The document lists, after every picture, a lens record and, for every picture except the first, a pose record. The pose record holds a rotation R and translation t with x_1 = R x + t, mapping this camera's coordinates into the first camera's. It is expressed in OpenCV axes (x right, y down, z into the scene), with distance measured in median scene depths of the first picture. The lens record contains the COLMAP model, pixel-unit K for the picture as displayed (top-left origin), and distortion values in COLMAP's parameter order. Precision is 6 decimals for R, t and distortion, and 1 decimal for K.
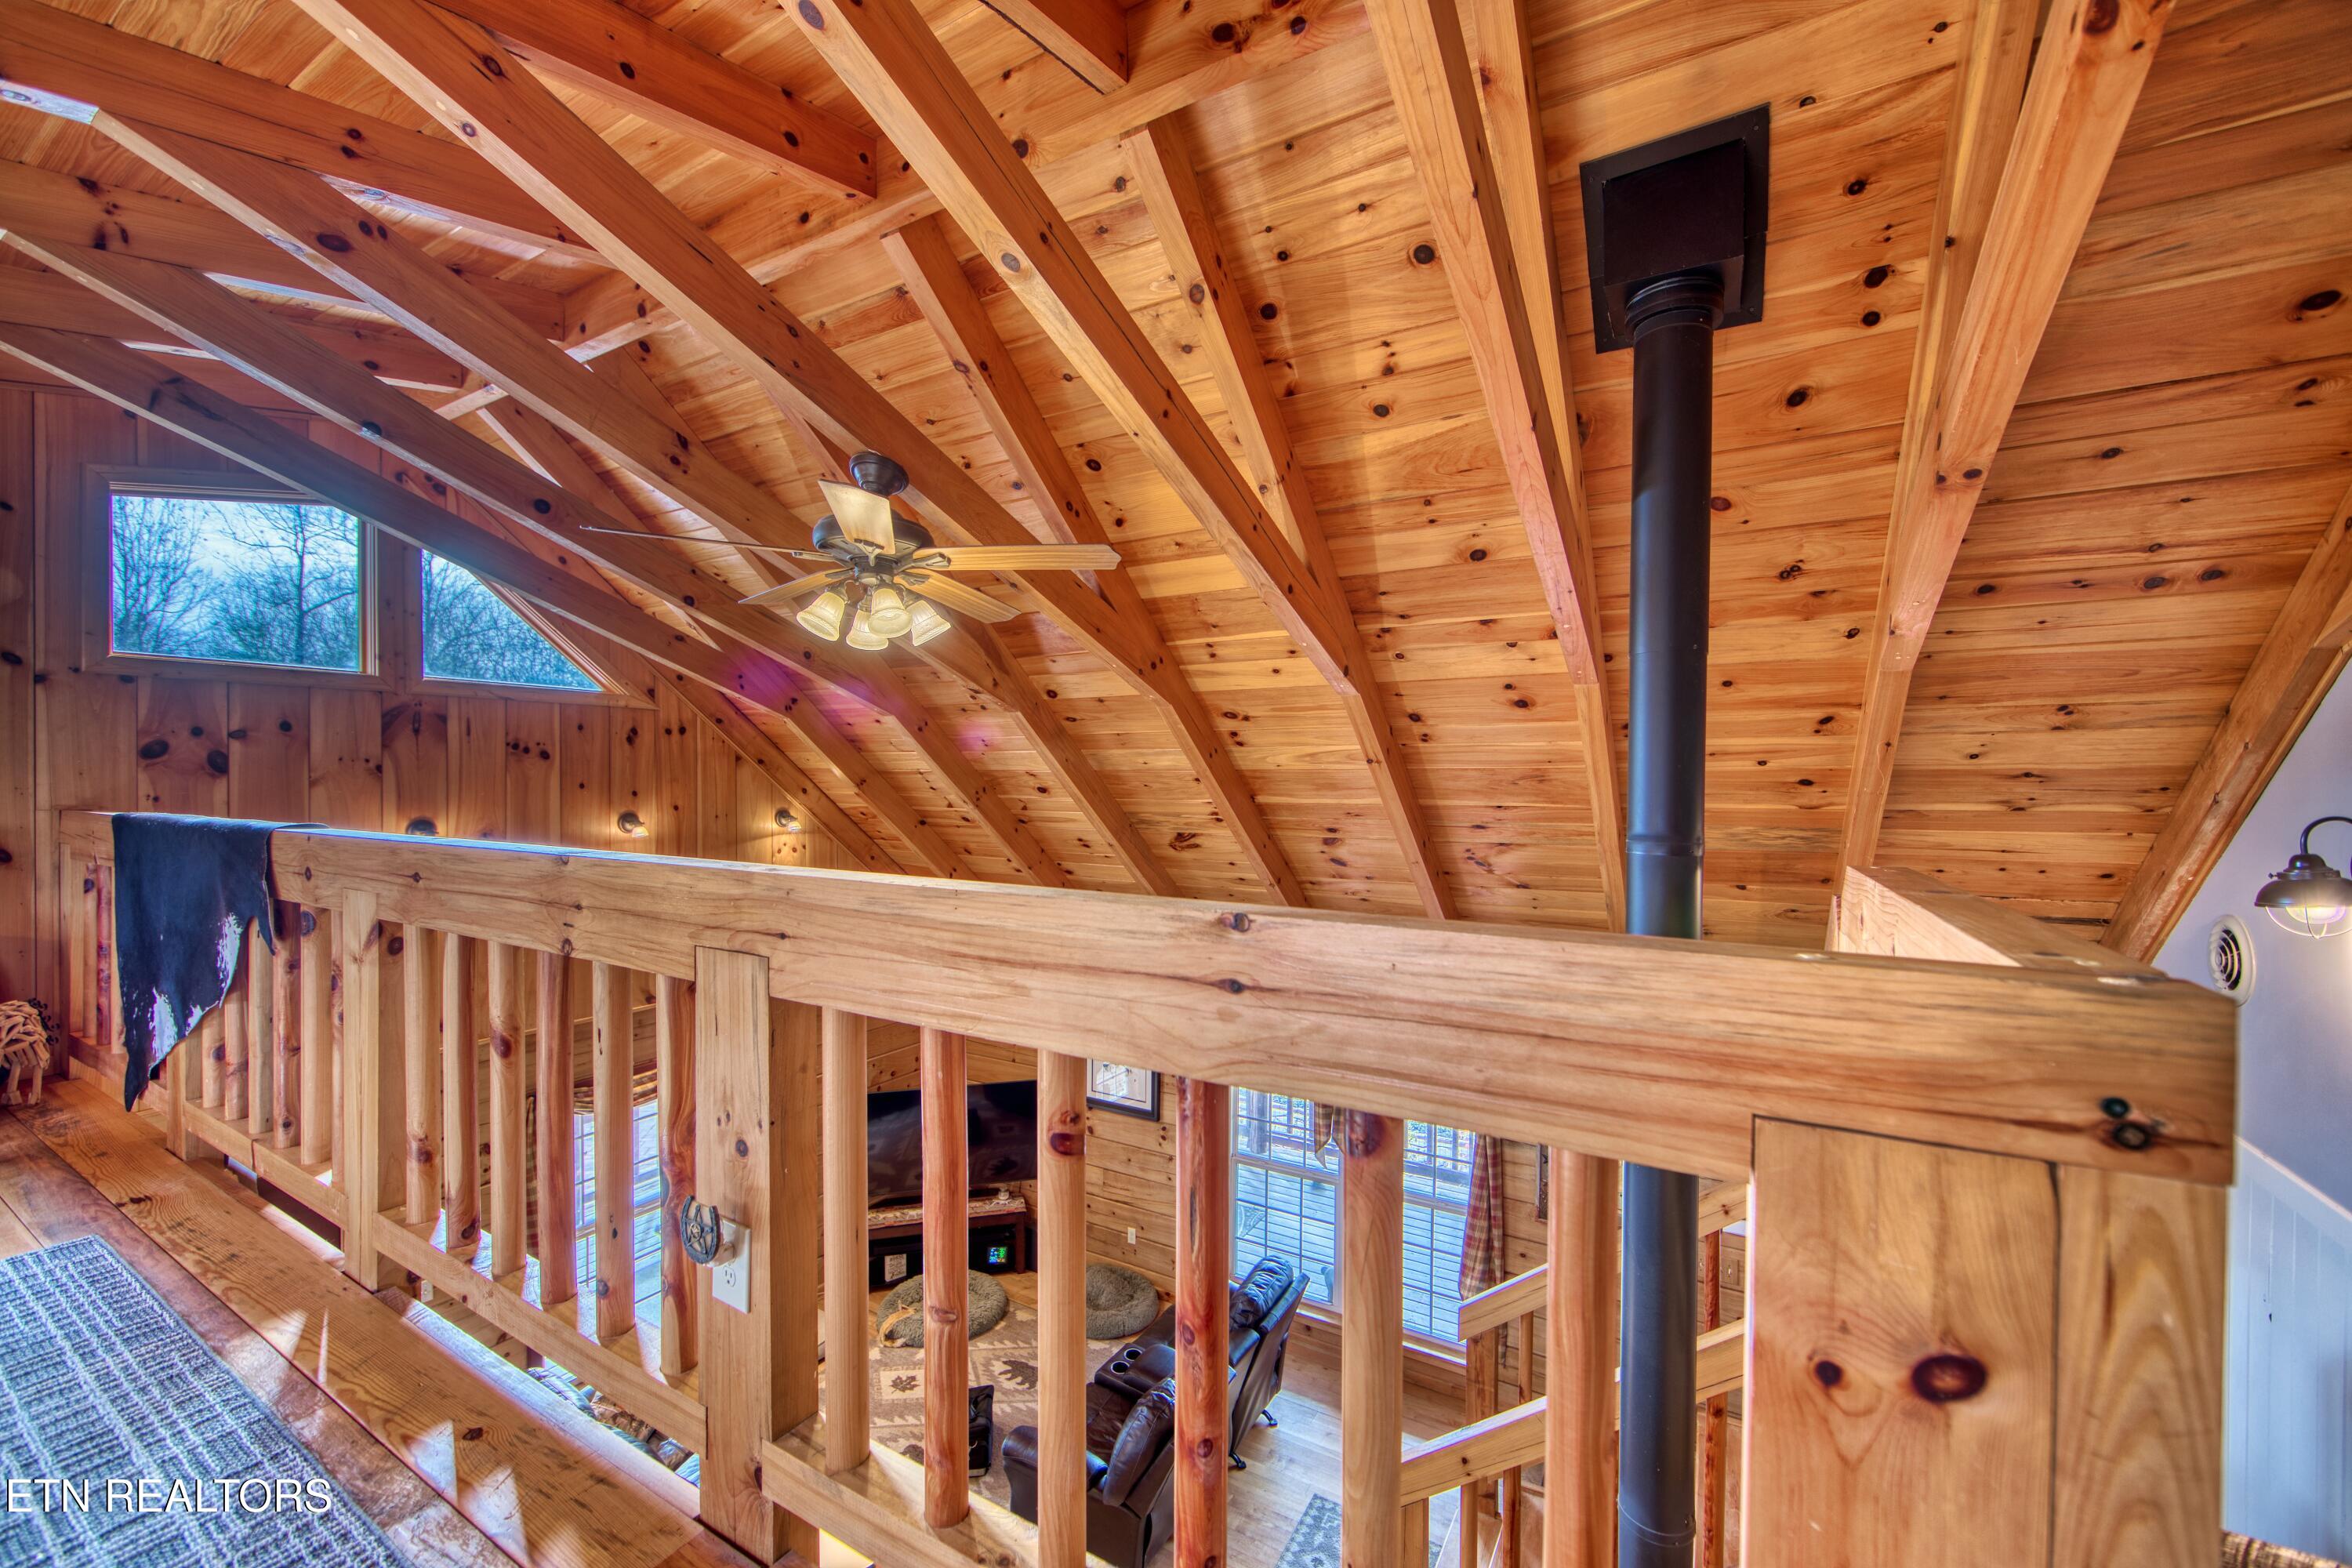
lens RADIAL K [[924.9, 0, 1179.3], [0, 924.9, 788.9], [0, 0, 1]] dist [-0.016403, 0.004013]
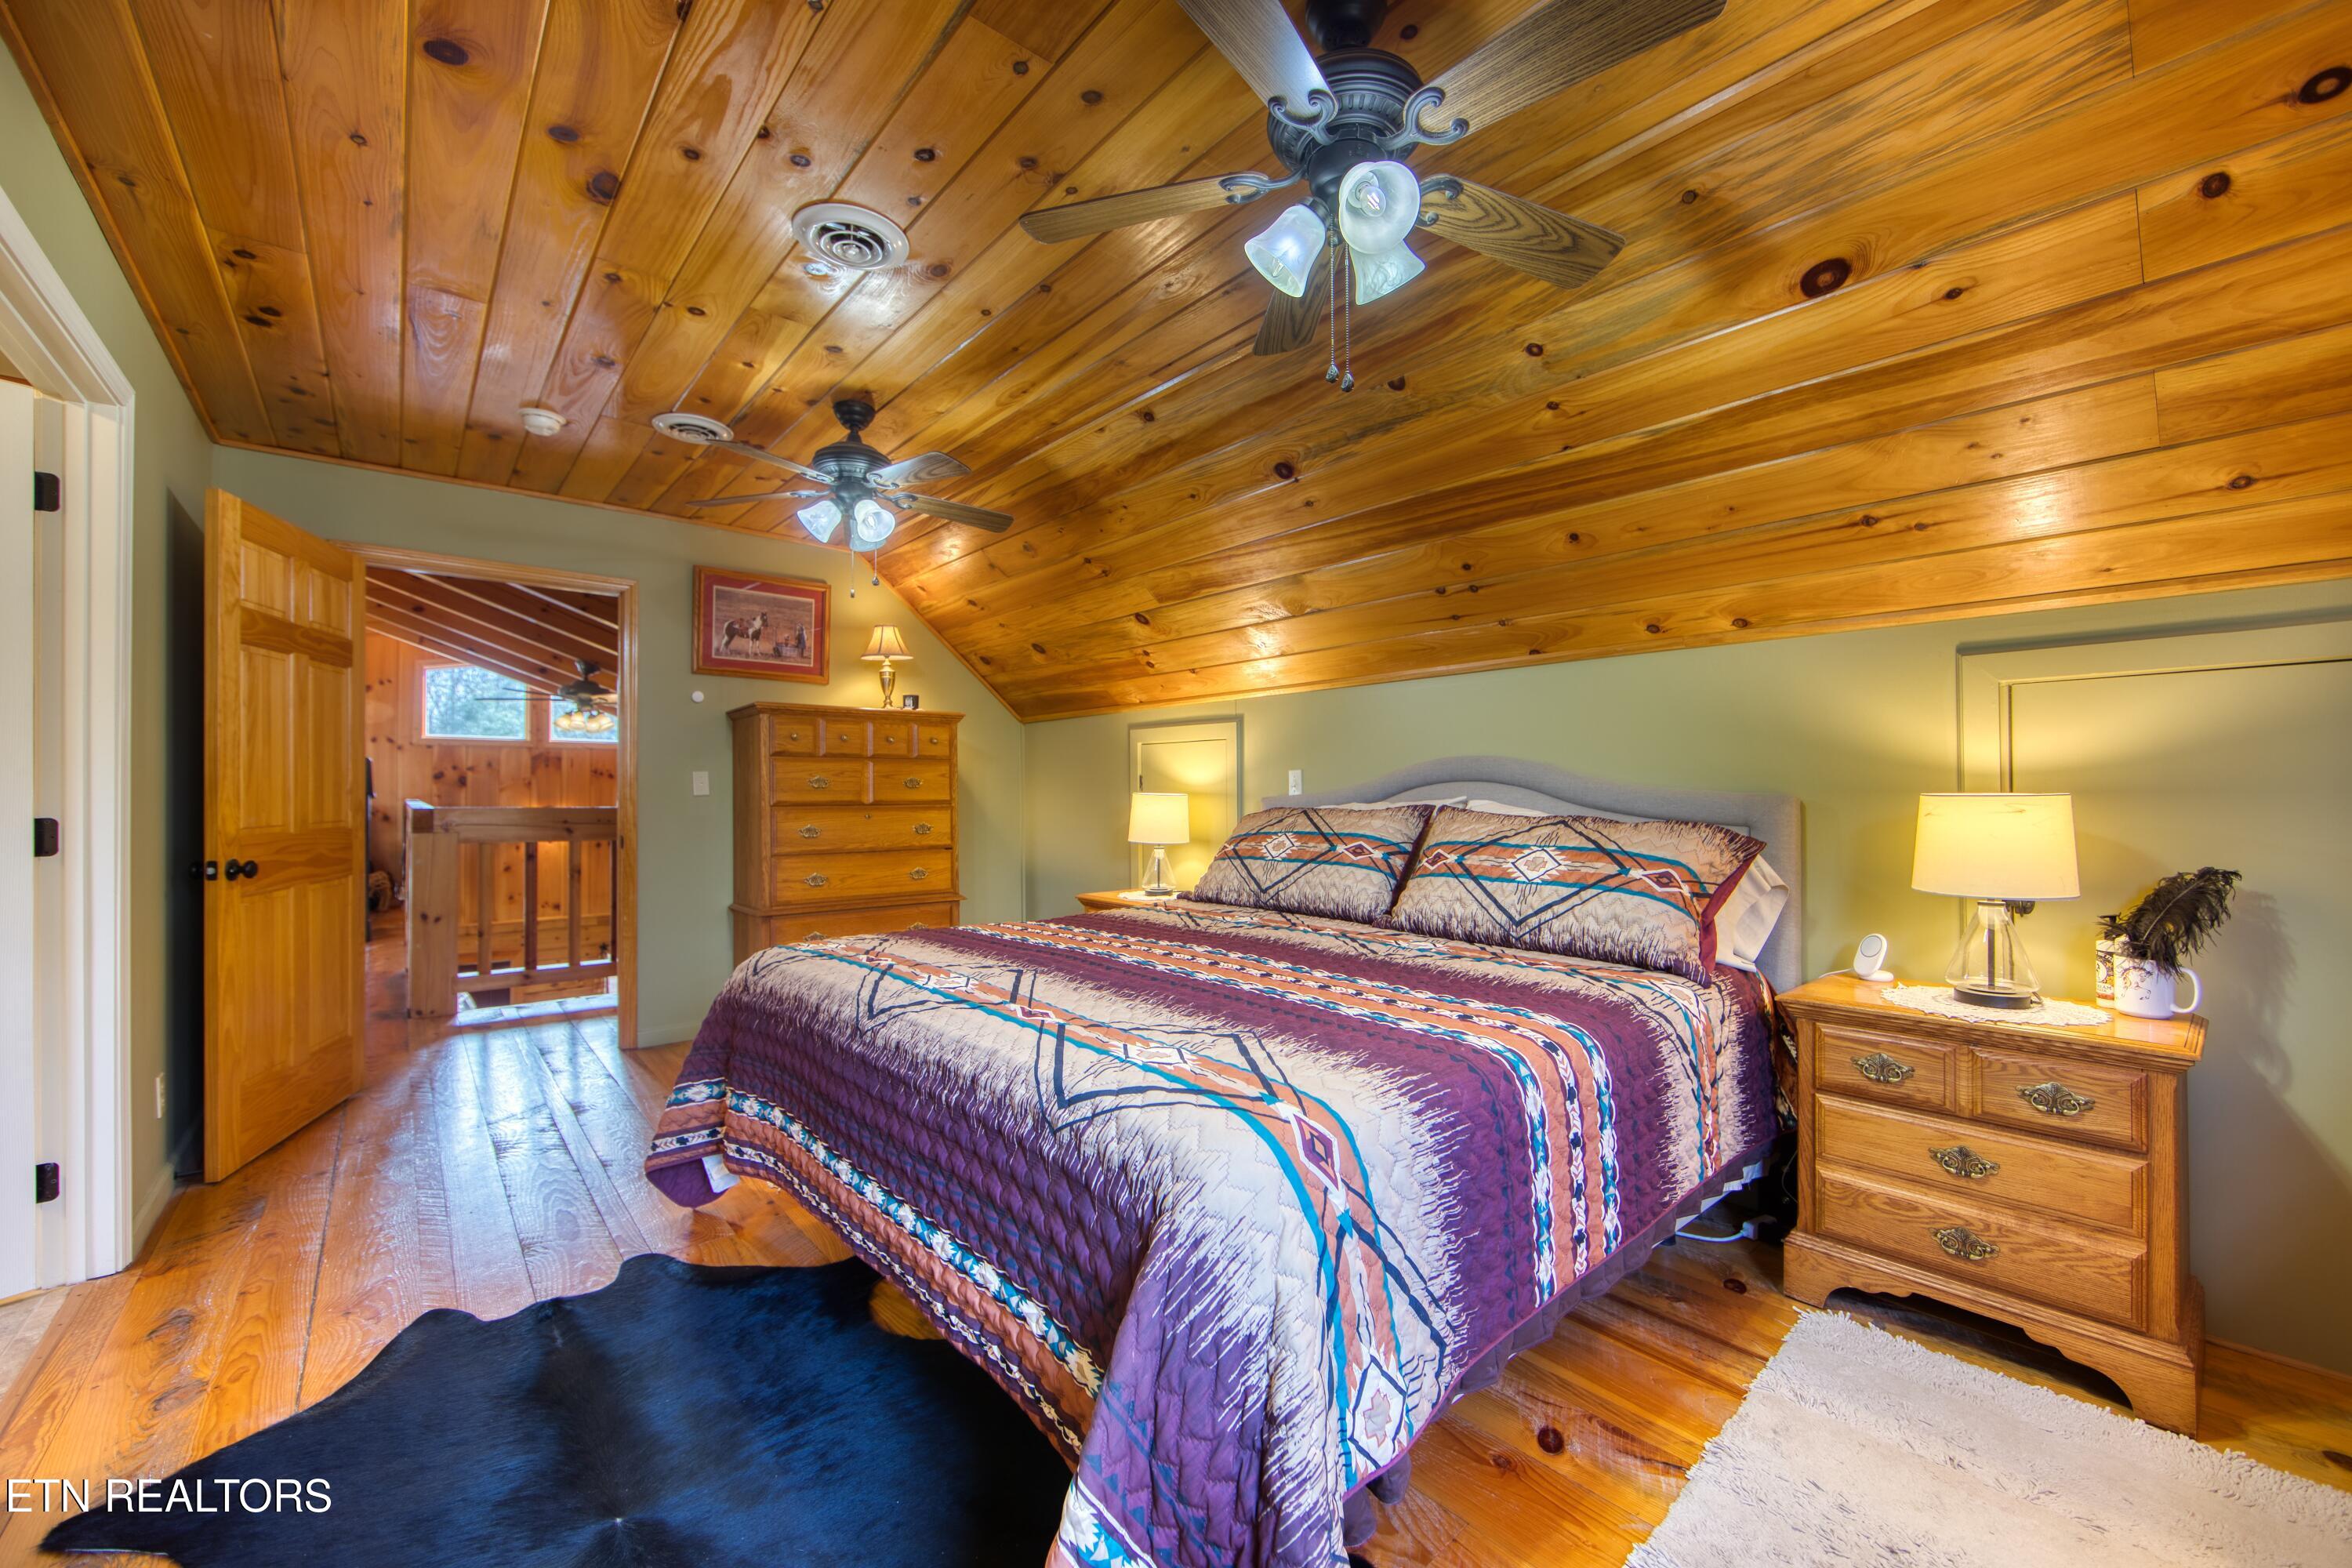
lens RADIAL K [[924.9, 0, 1181.3], [0, 924.9, 794.5], [0, 0, 1]] dist [-0.016403, 0.004013]
pose [[0.945134, -0.002779, -0.326671, 1.615782], [-0.001441, 0.999919, -0.012675, 0.036201], [0.326679, 0.012451, 0.945053, -0.685681]]
